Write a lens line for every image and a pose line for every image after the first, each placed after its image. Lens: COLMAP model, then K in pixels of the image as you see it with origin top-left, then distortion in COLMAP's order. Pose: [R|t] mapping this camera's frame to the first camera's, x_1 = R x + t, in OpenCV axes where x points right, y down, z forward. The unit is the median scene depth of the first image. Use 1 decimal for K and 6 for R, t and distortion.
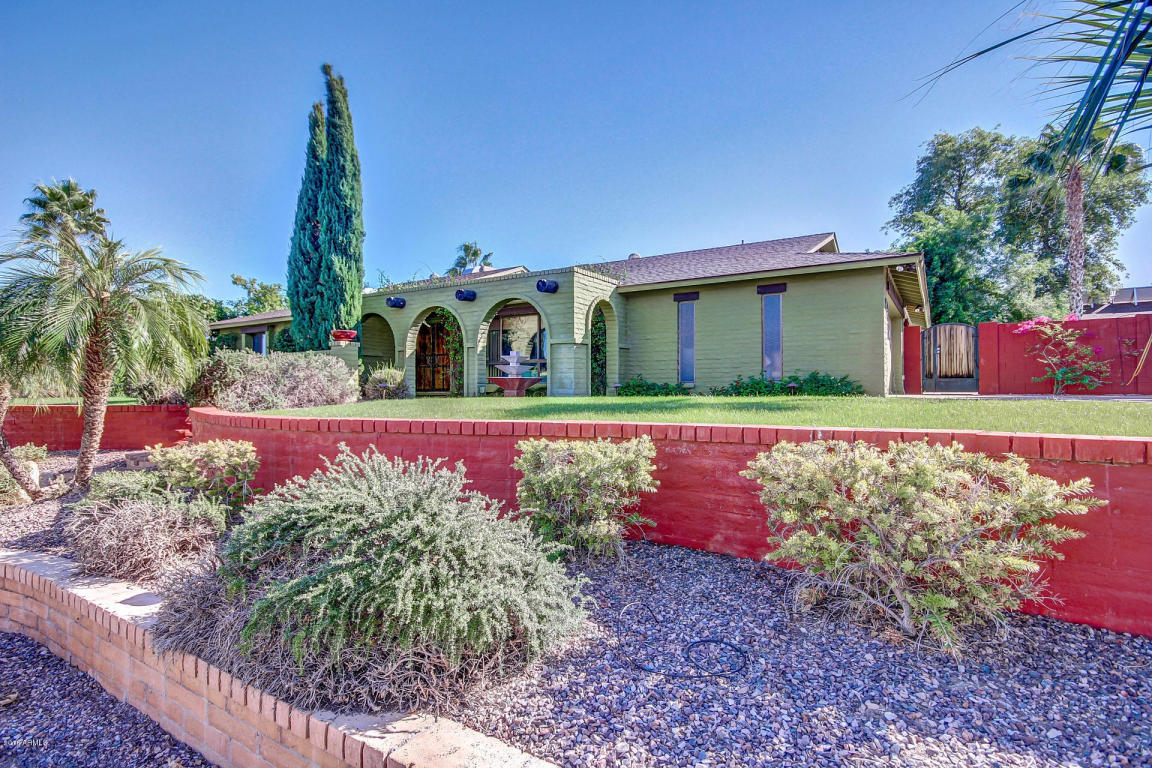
lens RADIAL K [[593.1, 0, 568.7], [0, 593.1, 384.6], [0, 0, 1]] dist [0.003532, -0.000541]
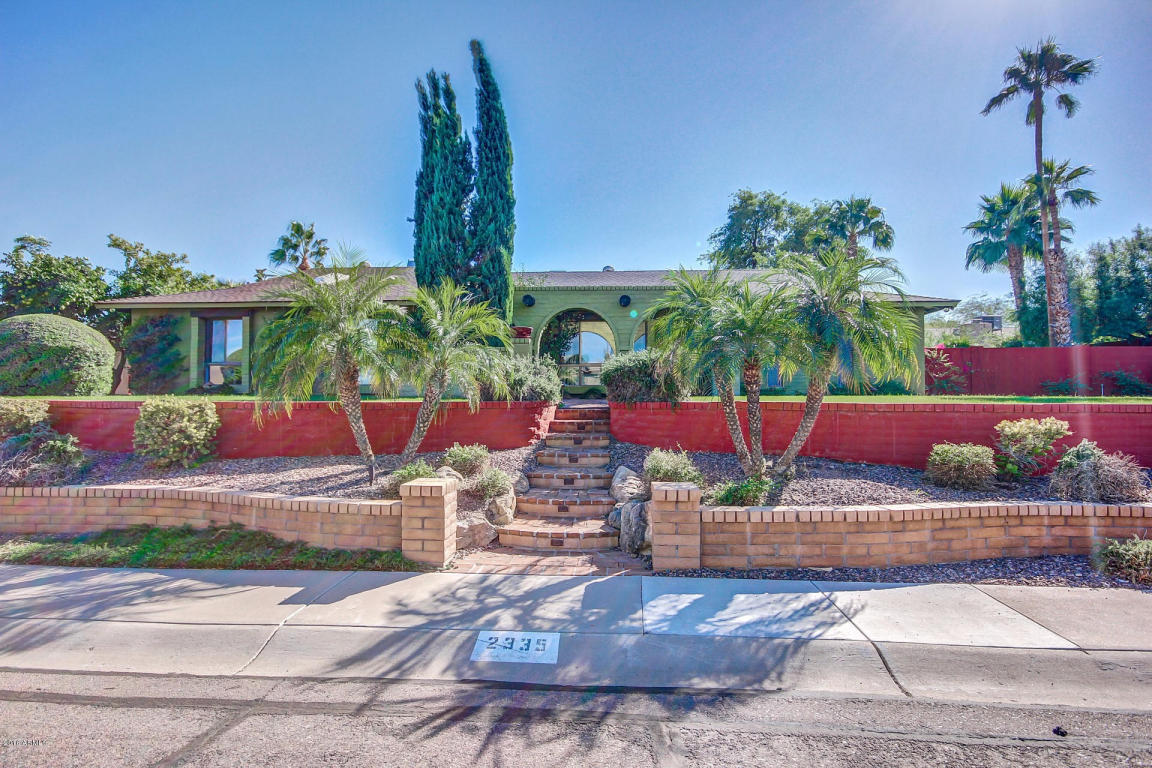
lens RADIAL K [[616.5, 0, 569.6], [0, 616.5, 396.3], [0, 0, 1]] dist [0.010564, 0.000535]
pose [[0.882534, 0.005720, 0.470213, -0.755702], [-0.009265, 0.999943, 0.005225, 0.013914], [-0.470156, -0.008968, 0.882538, 0.075316]]
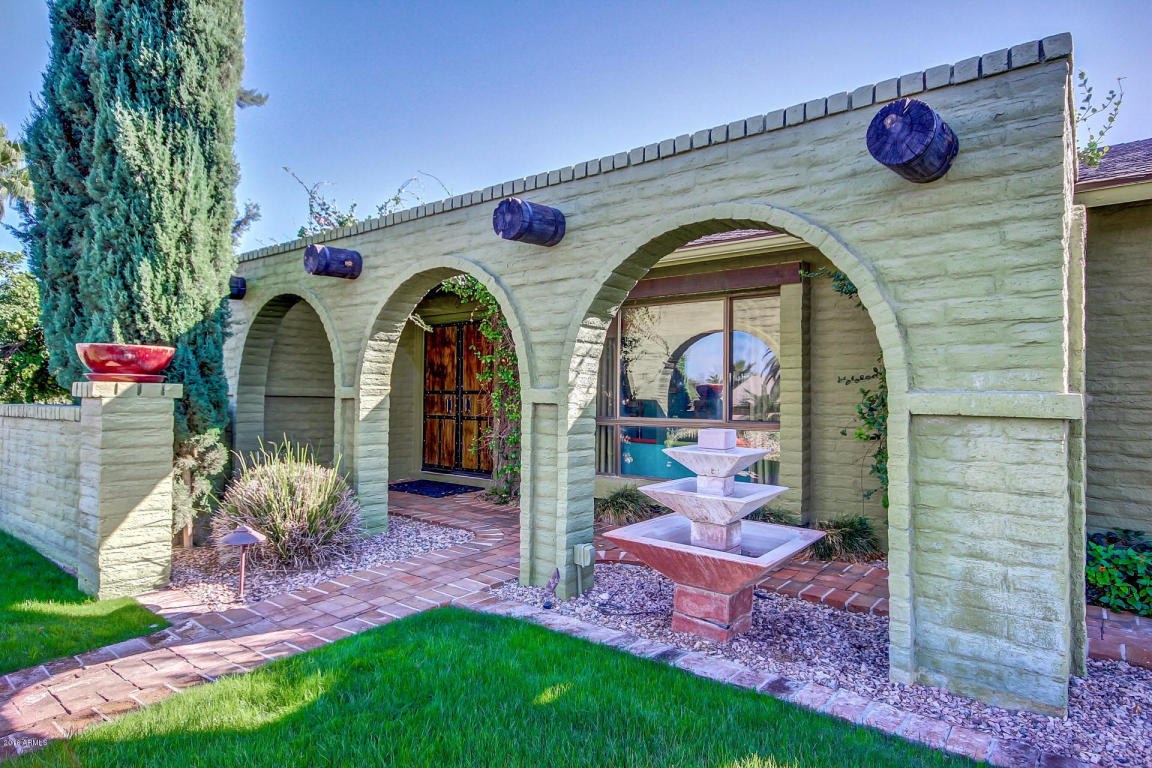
lens RADIAL K [[640.4, 0, 576.0], [0, 640.4, 384.0], [0, 0, 1]] dist [0.005672, 0.002241]
pose [[0.994525, 0.010272, -0.103995, -0.115659], [-0.010932, 0.999924, -0.005779, -0.069677], [0.103927, 0.006884, 0.994561, 0.679408]]
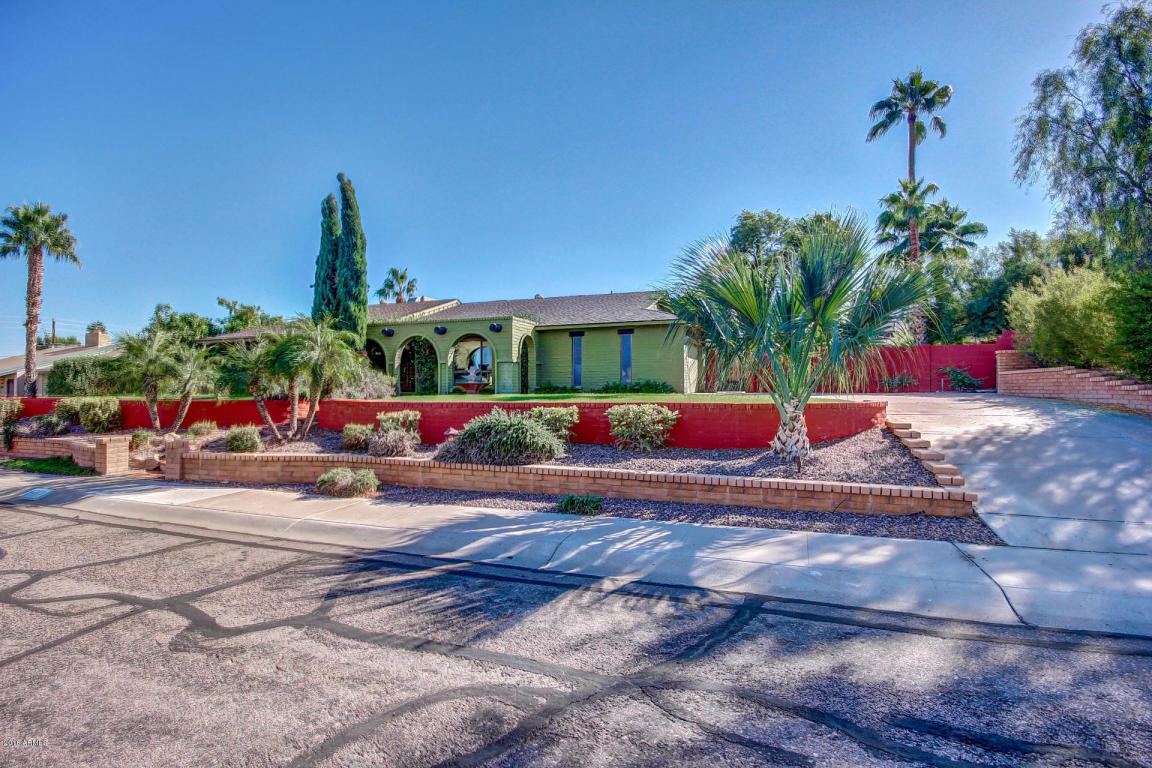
lens RADIAL K [[533.6, 0, 571.8], [0, 533.6, 384.0], [0, 0, 1]] dist [0.019050, -0.015151]
pose [[0.979112, 0.001728, 0.203312, -0.117624], [-0.001479, 0.999998, -0.001377, -0.005874], [-0.203314, 0.001047, 0.979113, -0.449236]]
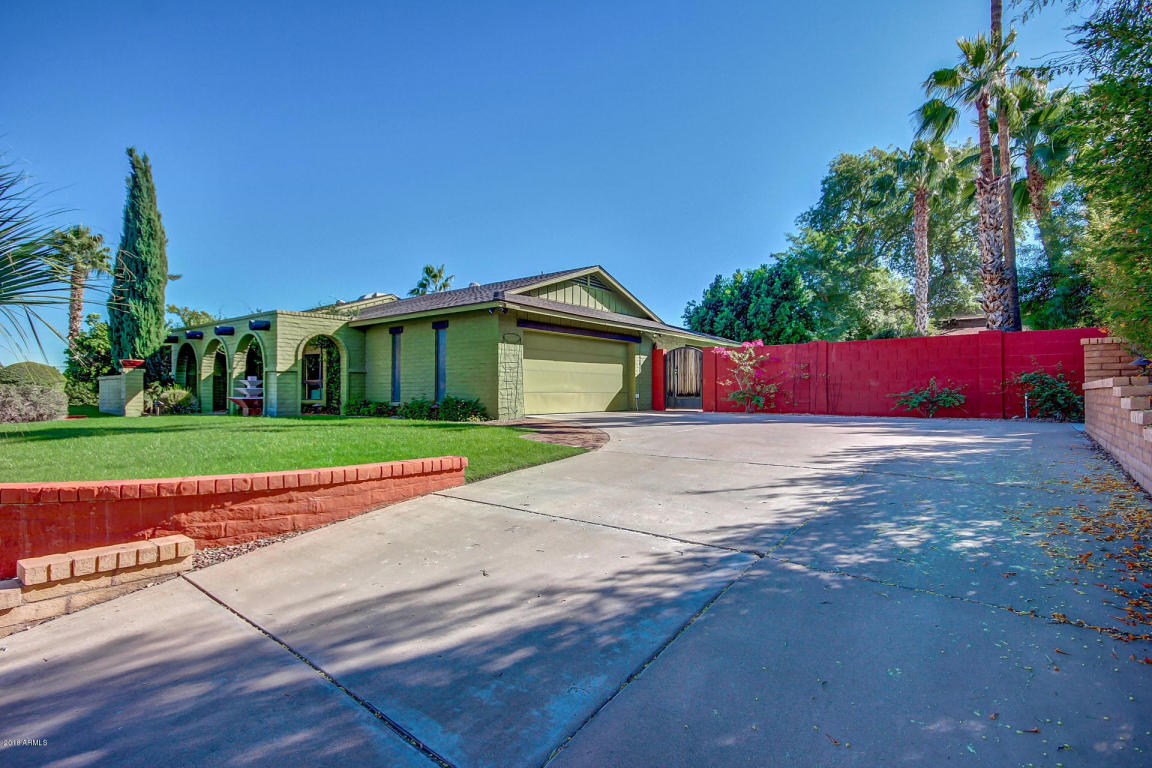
lens RADIAL K [[554.4, 0, 565.5], [0, 554.4, 385.3], [0, 0, 1]] dist [0.014283, -0.000516]
pose [[0.993326, 0.002005, -0.115324, 0.656393], [-0.002193, 0.999996, -0.001497, -0.035496], [0.115321, 0.001740, 0.993327, -0.074839]]
